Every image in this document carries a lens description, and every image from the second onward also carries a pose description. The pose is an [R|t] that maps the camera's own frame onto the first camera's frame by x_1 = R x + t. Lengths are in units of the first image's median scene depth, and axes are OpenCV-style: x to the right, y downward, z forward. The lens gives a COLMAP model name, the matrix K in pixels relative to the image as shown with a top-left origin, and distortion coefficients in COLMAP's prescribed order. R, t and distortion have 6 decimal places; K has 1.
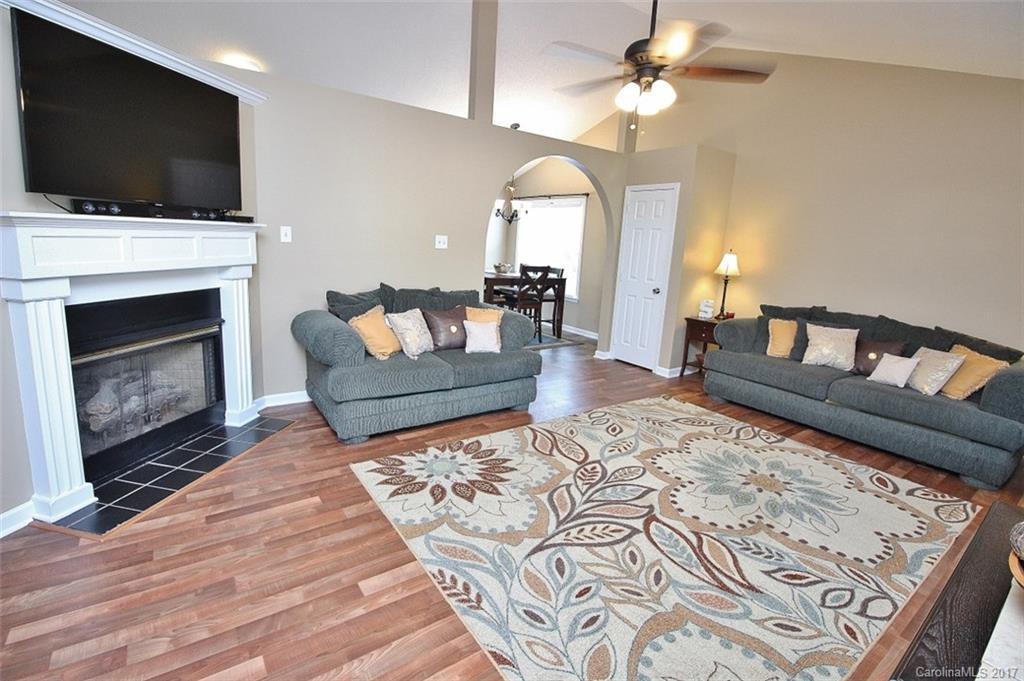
lens RADIAL K [[472.7, 0, 510.1], [0, 472.7, 330.1], [0, 0, 1]] dist [-0.004413, -0.010833]
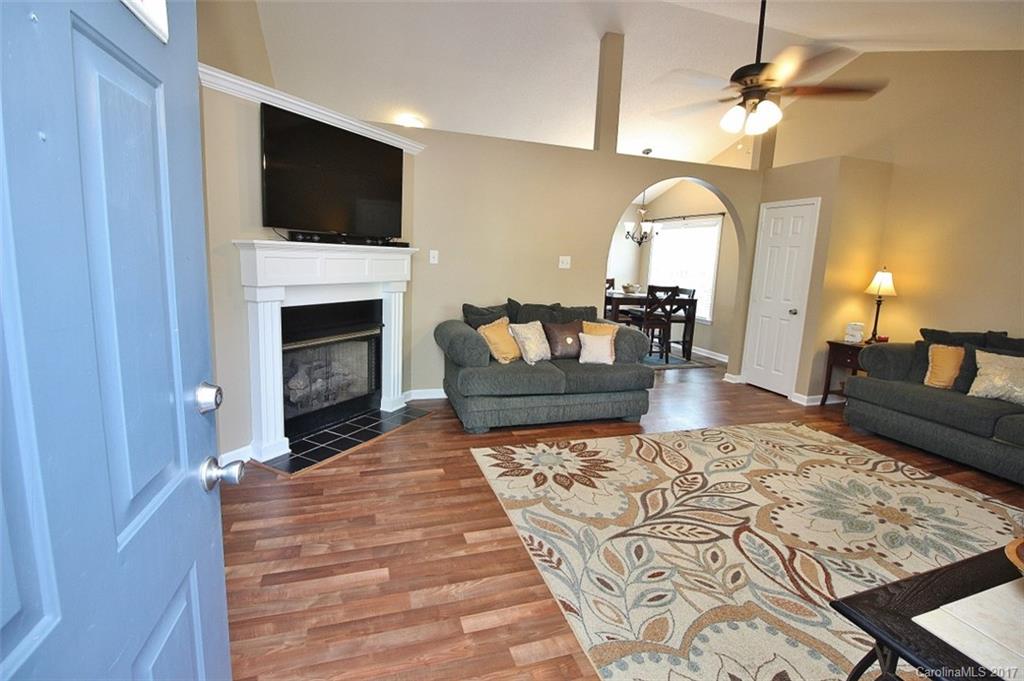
lens RADIAL K [[472.7, 0, 508.8], [0, 472.7, 329.8], [0, 0, 1]] dist [-0.004413, -0.010833]
pose [[0.954208, 0.028431, -0.297789, 0.091138], [-0.044214, 0.997944, -0.046398, 0.038774], [0.295857, 0.057440, 0.953504, -0.108604]]
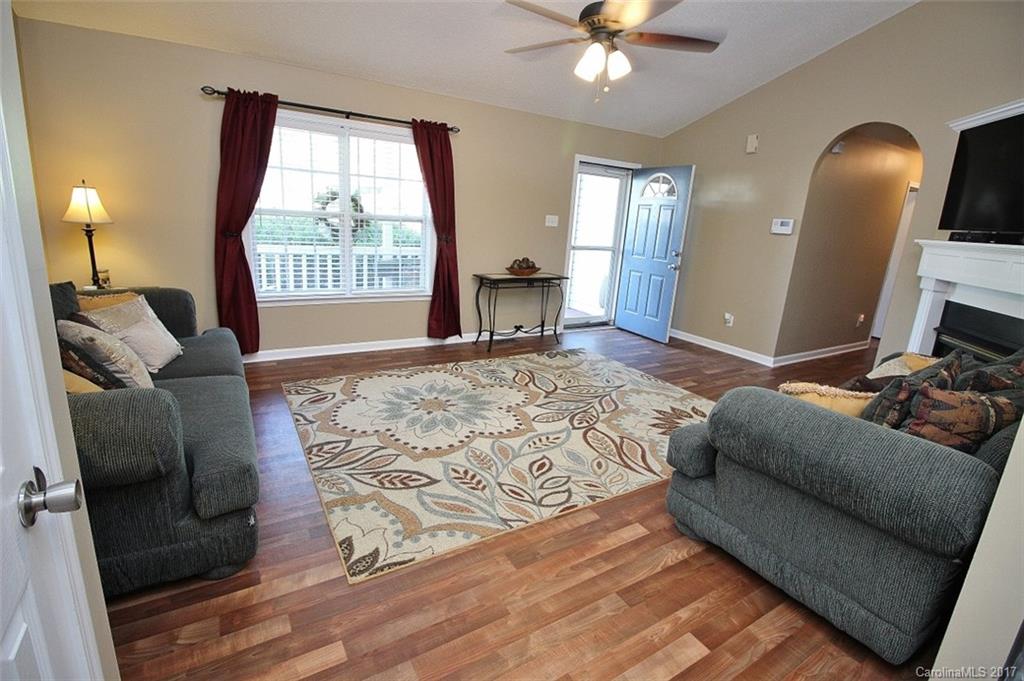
lens RADIAL K [[472.7, 0, 504.3], [0, 472.7, 334.0], [0, 0, 1]] dist [-0.004413, -0.010833]
pose [[-0.989673, -0.134553, 0.049421, 0.334180], [-0.101148, 0.899833, 0.424347, -0.351601], [-0.101567, 0.414966, -0.904150, 1.975792]]
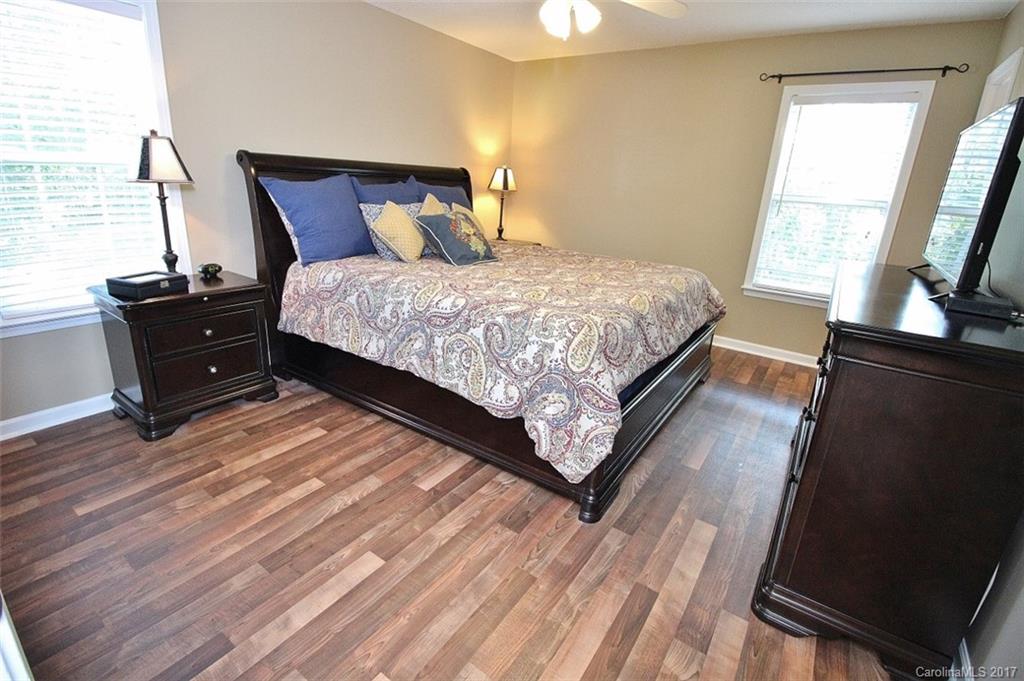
lens RADIAL K [[472.7, 0, 513.8], [0, 472.7, 341.6], [0, 0, 1]] dist [-0.004413, -0.010833]
pose [[-0.936692, 0.003579, -0.350136, -0.158735], [-0.172056, 0.866199, 0.469143, -0.170109], [0.304967, 0.499686, -0.810746, 1.025410]]
